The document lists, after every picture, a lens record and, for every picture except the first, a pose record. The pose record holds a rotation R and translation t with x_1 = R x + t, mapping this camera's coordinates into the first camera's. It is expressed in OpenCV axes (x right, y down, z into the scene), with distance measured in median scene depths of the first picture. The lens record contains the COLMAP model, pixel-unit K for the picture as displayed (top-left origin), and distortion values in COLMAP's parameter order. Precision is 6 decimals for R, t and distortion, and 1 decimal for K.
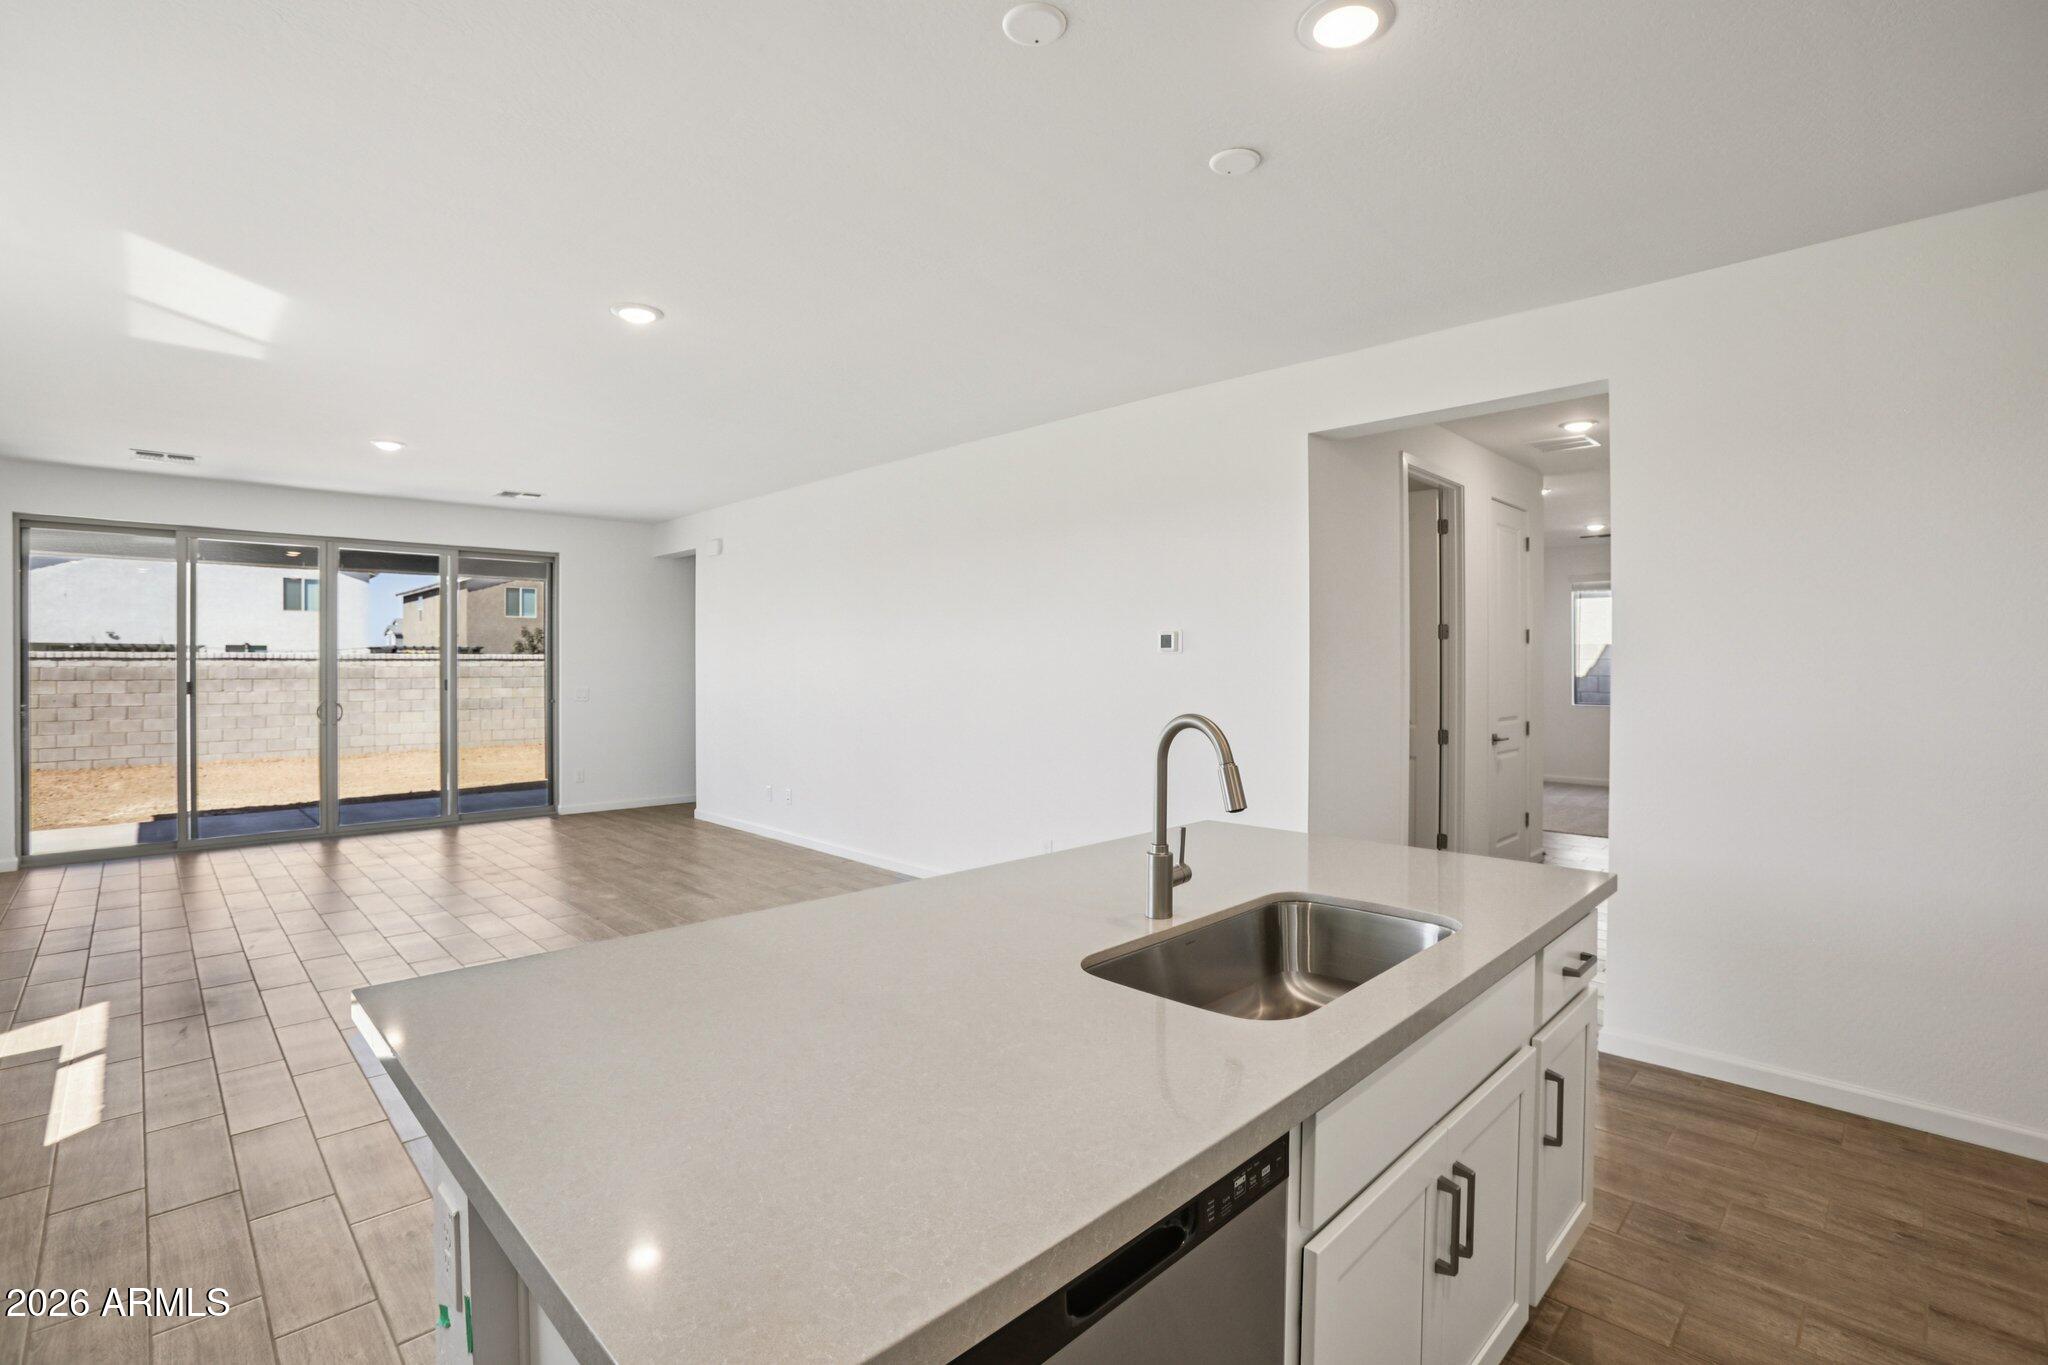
lens RADIAL K [[940.9, 0, 1013.1], [0, 940.9, 680.1], [0, 0, 1]] dist [-0.037127, 0.005185]
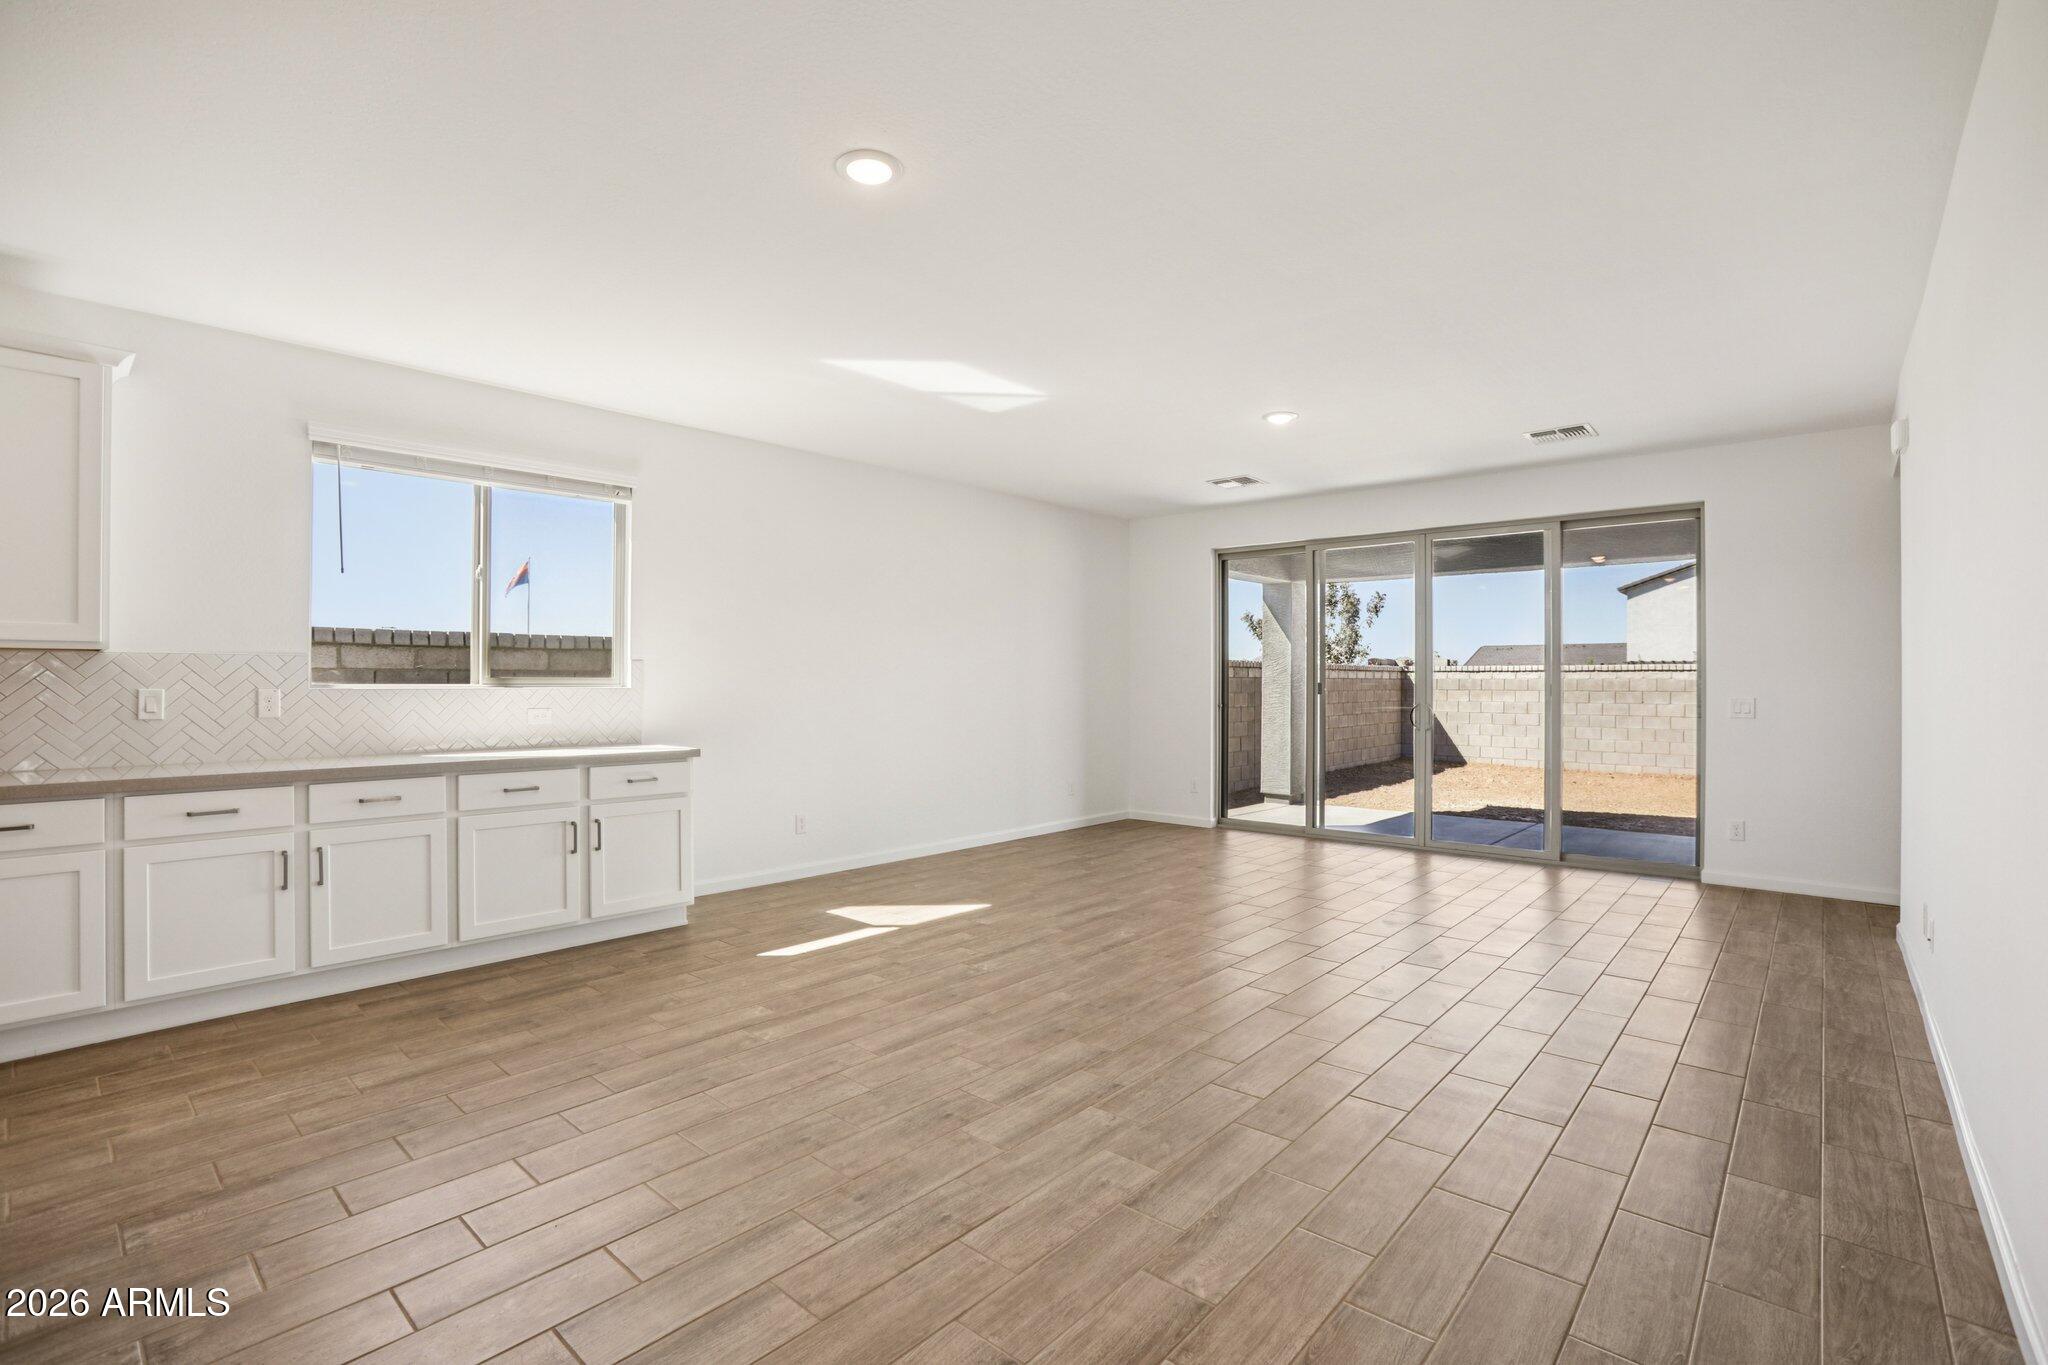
lens RADIAL K [[940.9, 0, 1016.3], [0, 940.9, 674.9], [0, 0, 1]] dist [-0.037127, 0.005185]
pose [[0.059311, -0.010115, -0.998188, 0.161037], [-0.018379, 0.999768, -0.011223, 0.009653], [0.998070, 0.019011, 0.059111, 0.448539]]
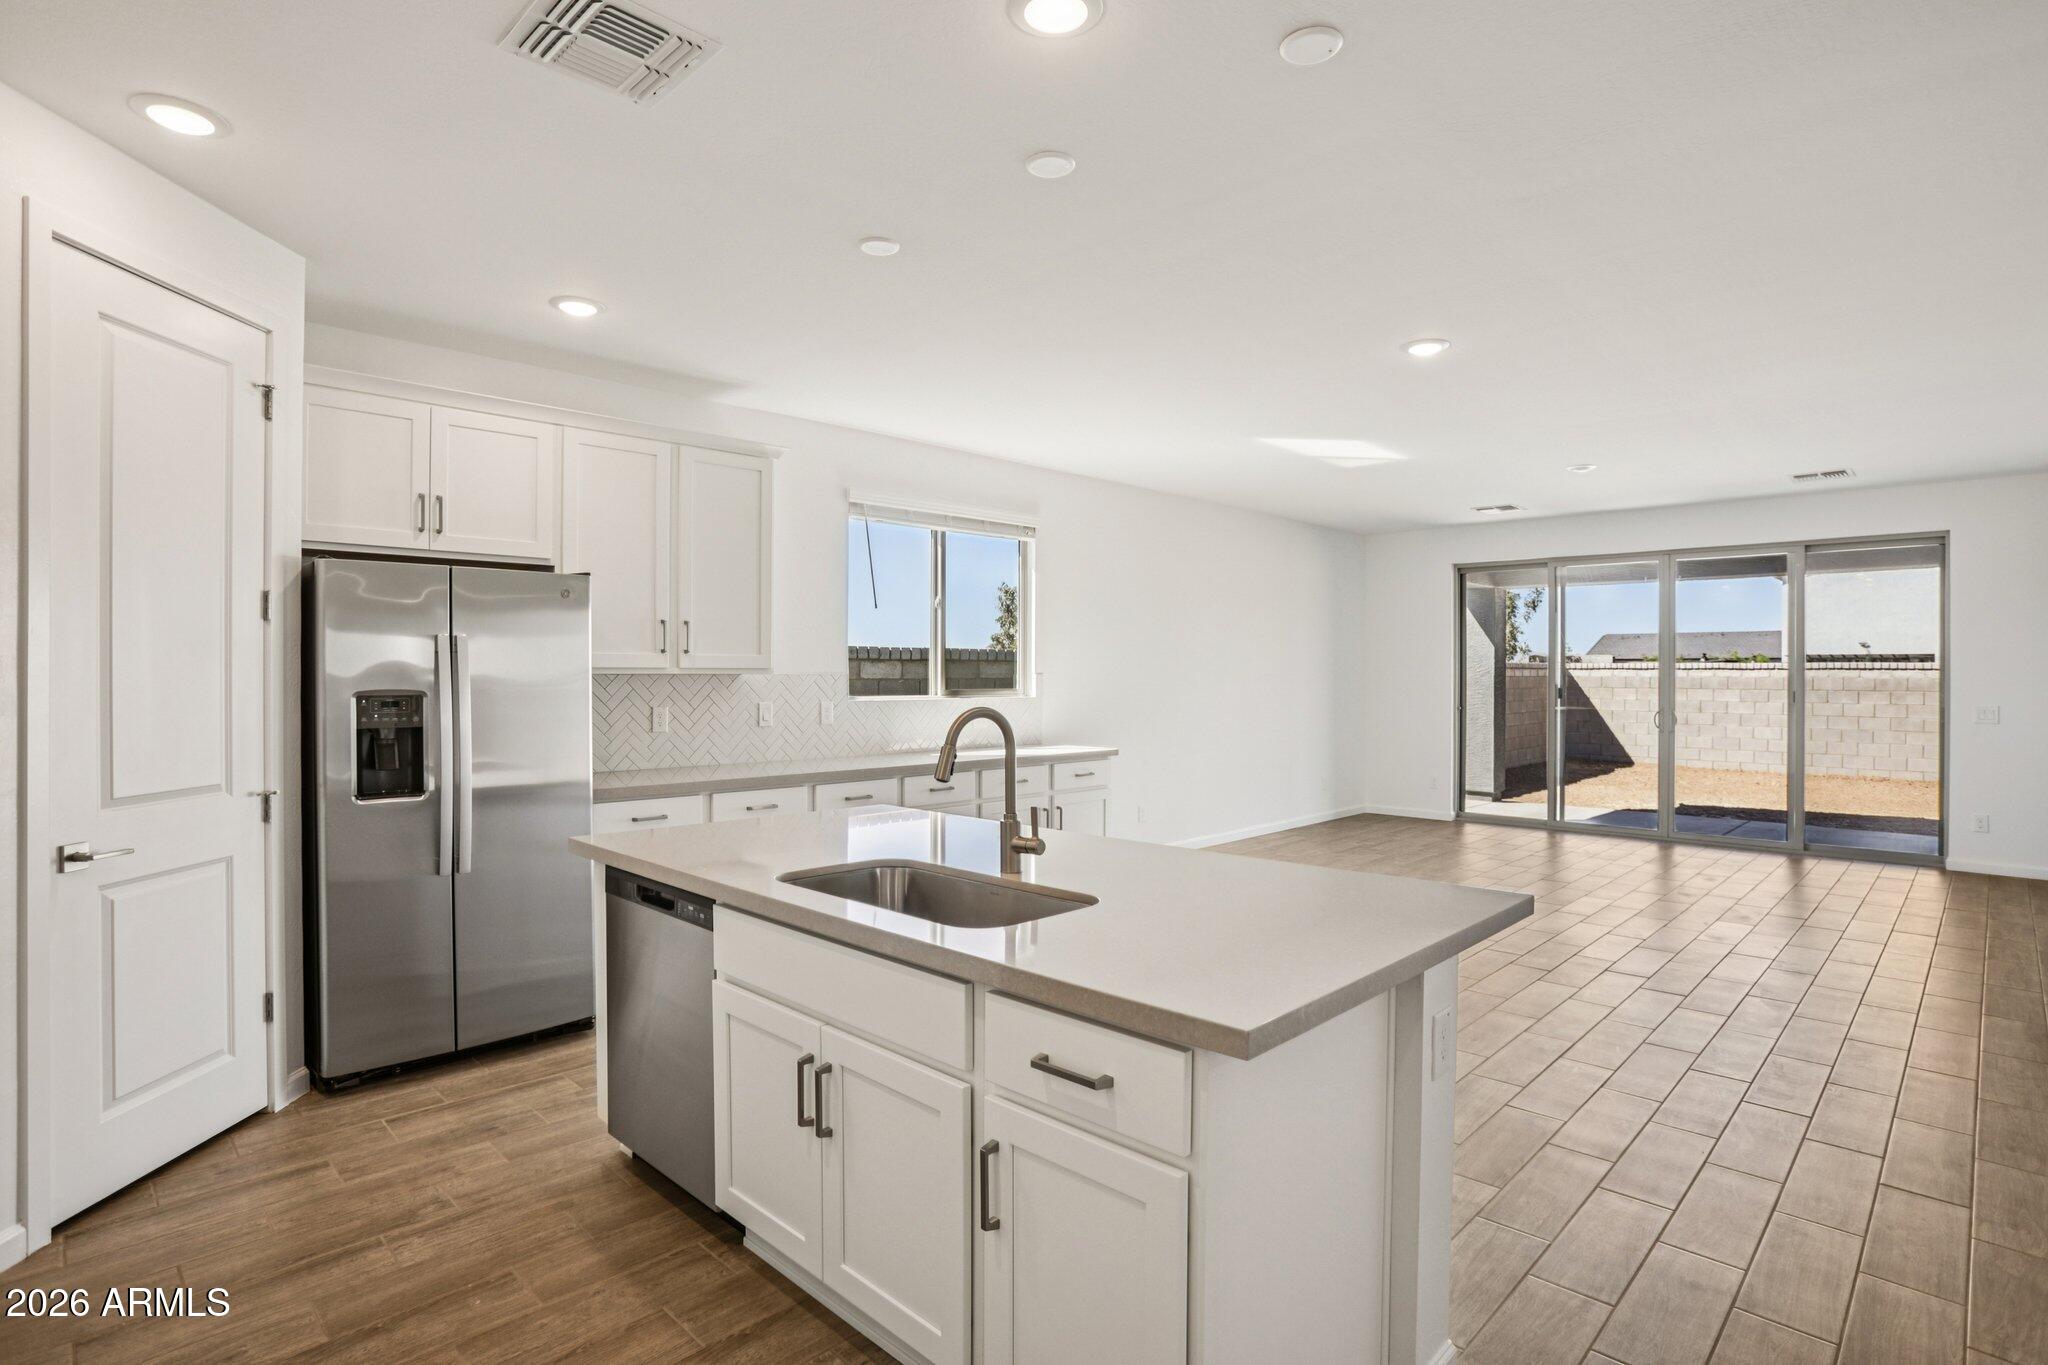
lens RADIAL K [[1029.2, 0, 1009.6], [0, 1029.2, 670.4], [0, 0, 1]] dist [-0.040186, 0.011020]
pose [[0.013909, -0.001658, -0.999902, 0.327871], [-0.021215, 0.999773, -0.001953, -0.002233], [0.999678, 0.021240, 0.013871, 0.210956]]
